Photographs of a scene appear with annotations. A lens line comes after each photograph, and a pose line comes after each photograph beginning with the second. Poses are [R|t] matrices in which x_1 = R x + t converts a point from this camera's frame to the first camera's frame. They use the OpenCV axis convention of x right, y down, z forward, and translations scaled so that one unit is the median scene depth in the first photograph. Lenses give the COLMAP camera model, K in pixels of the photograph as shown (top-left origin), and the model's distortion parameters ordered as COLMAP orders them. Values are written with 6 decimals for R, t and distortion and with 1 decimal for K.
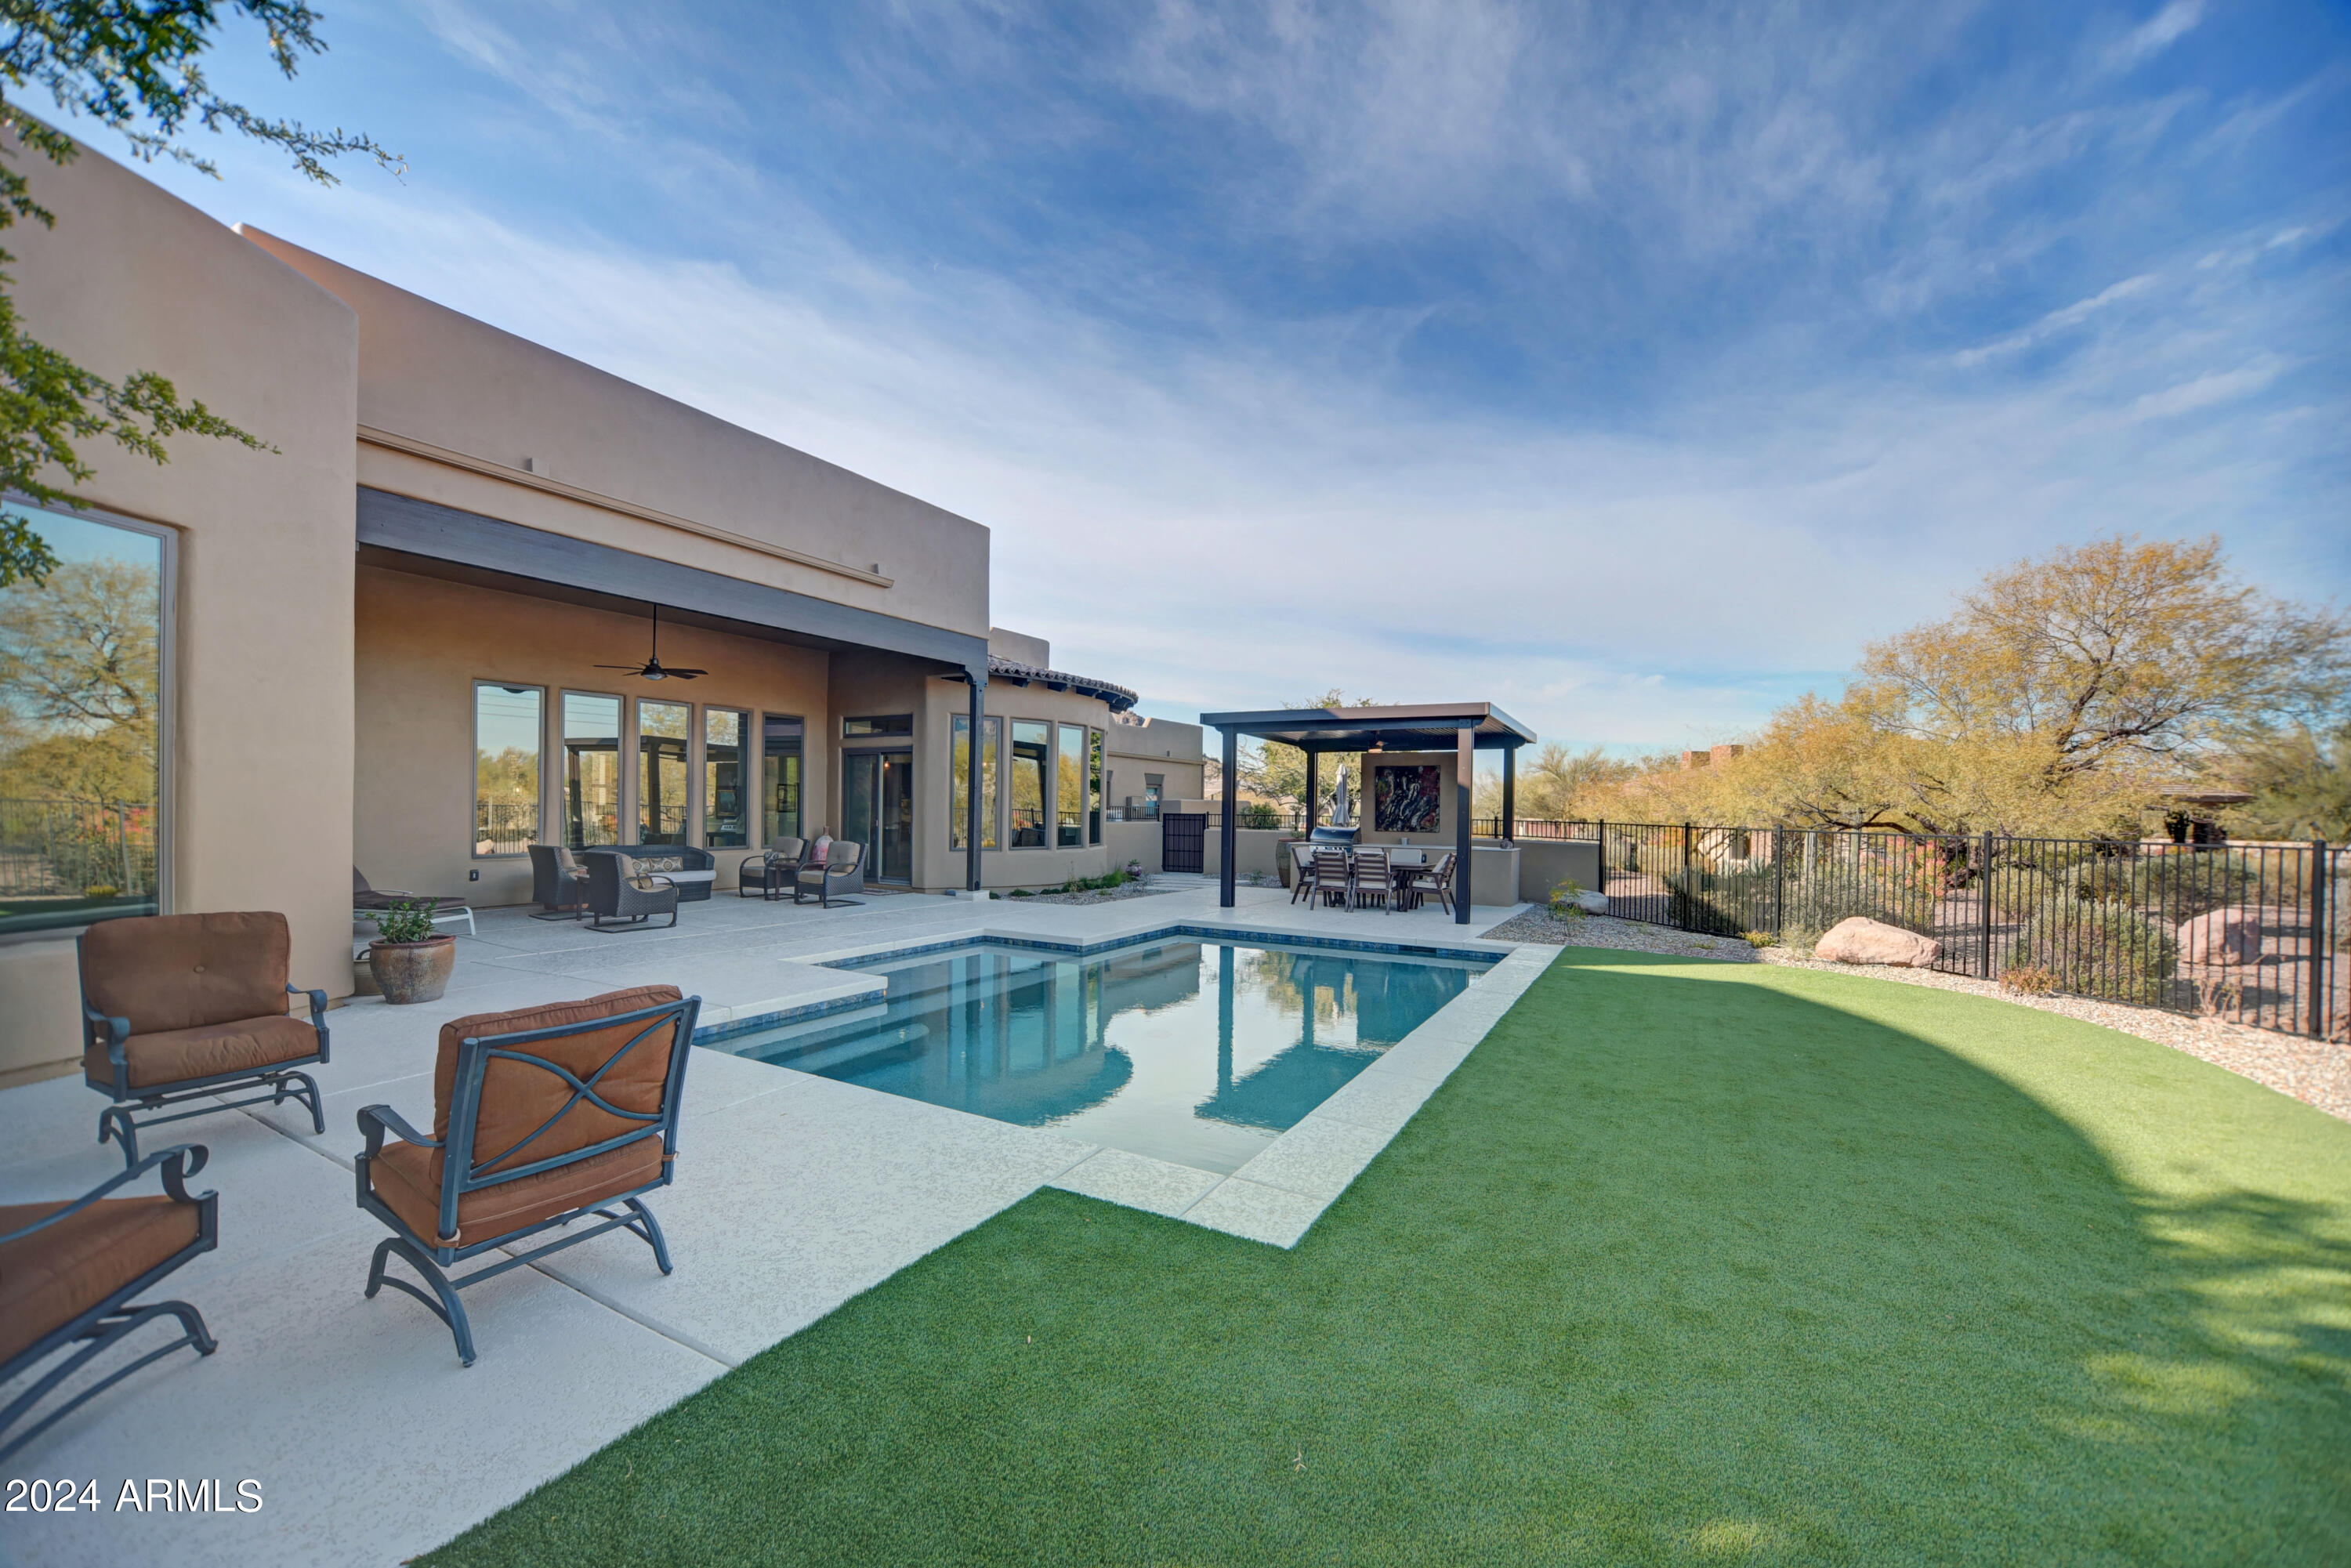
lens RADIAL K [[904.0, 0, 1170.4], [0, 904.0, 805.1], [0, 0, 1]] dist [-0.015221, -0.000115]
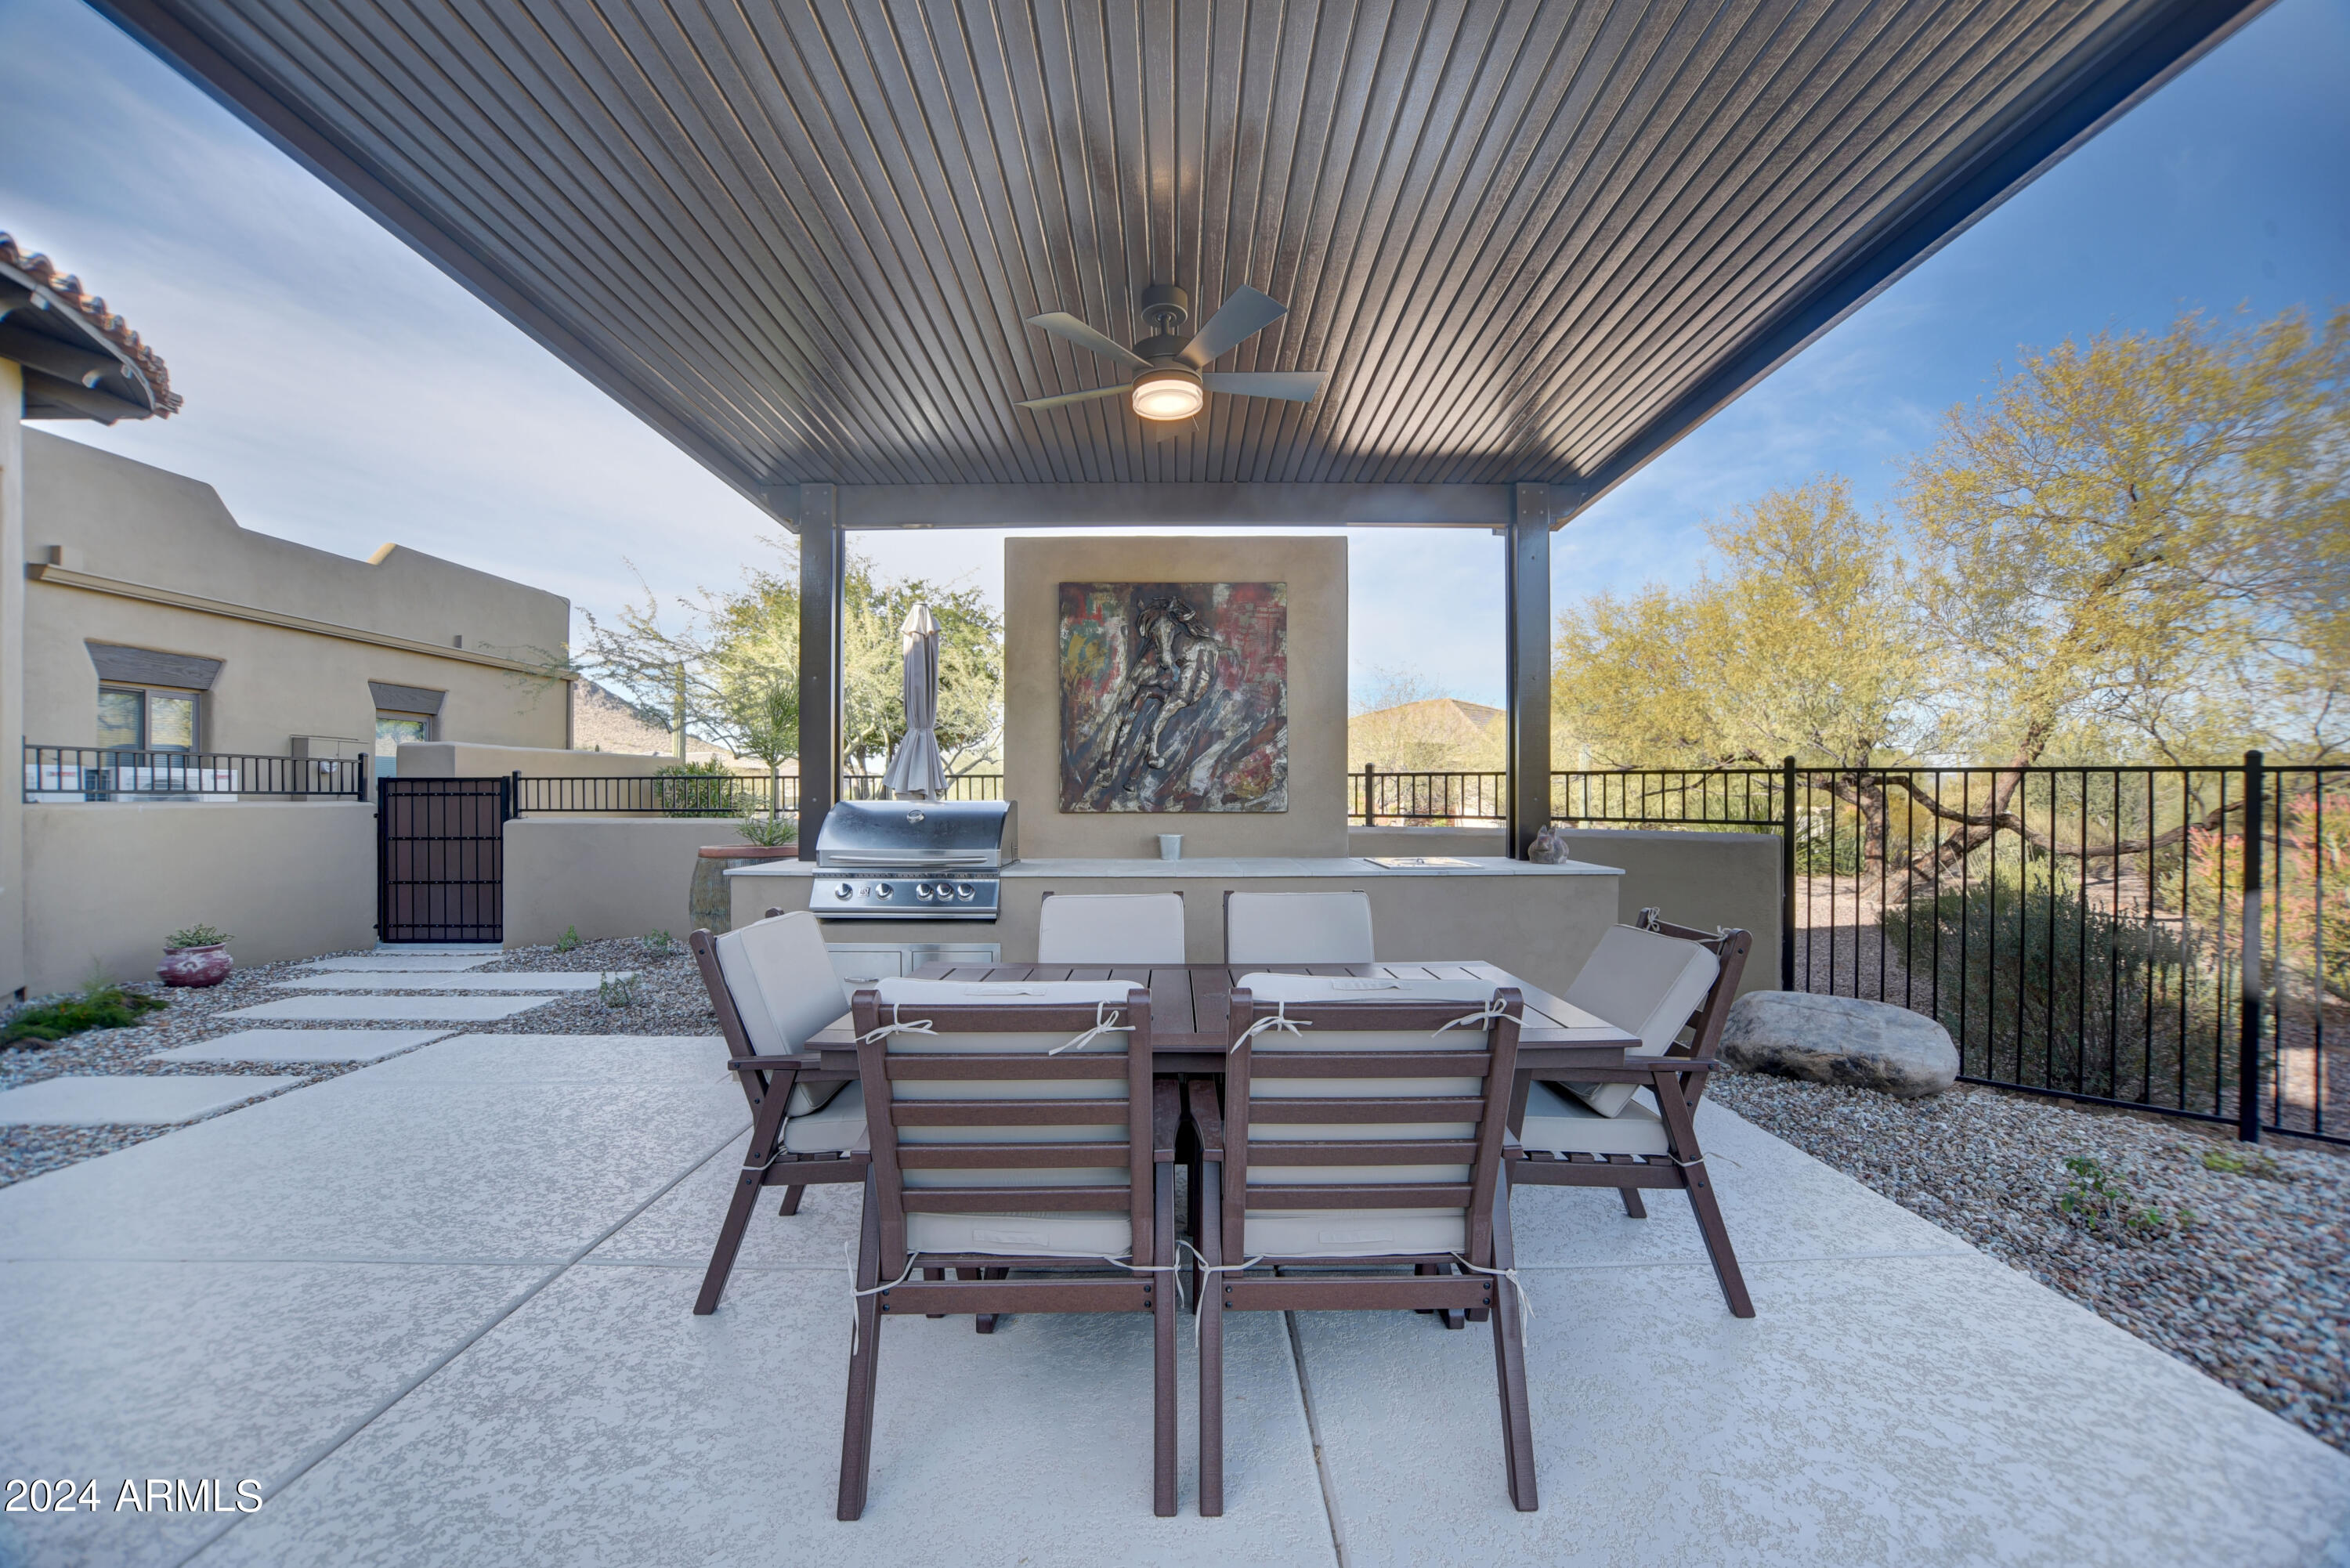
lens RADIAL K [[903.5, 0, 1172.6], [0, 903.5, 792.2], [0, 0, 1]] dist [-0.015221, -0.000115]
pose [[0.865819, -0.014107, 0.500158, 0.115684], [0.009885, 0.999890, 0.011091, 0.019459], [-0.500259, -0.004659, 0.865863, 0.734411]]
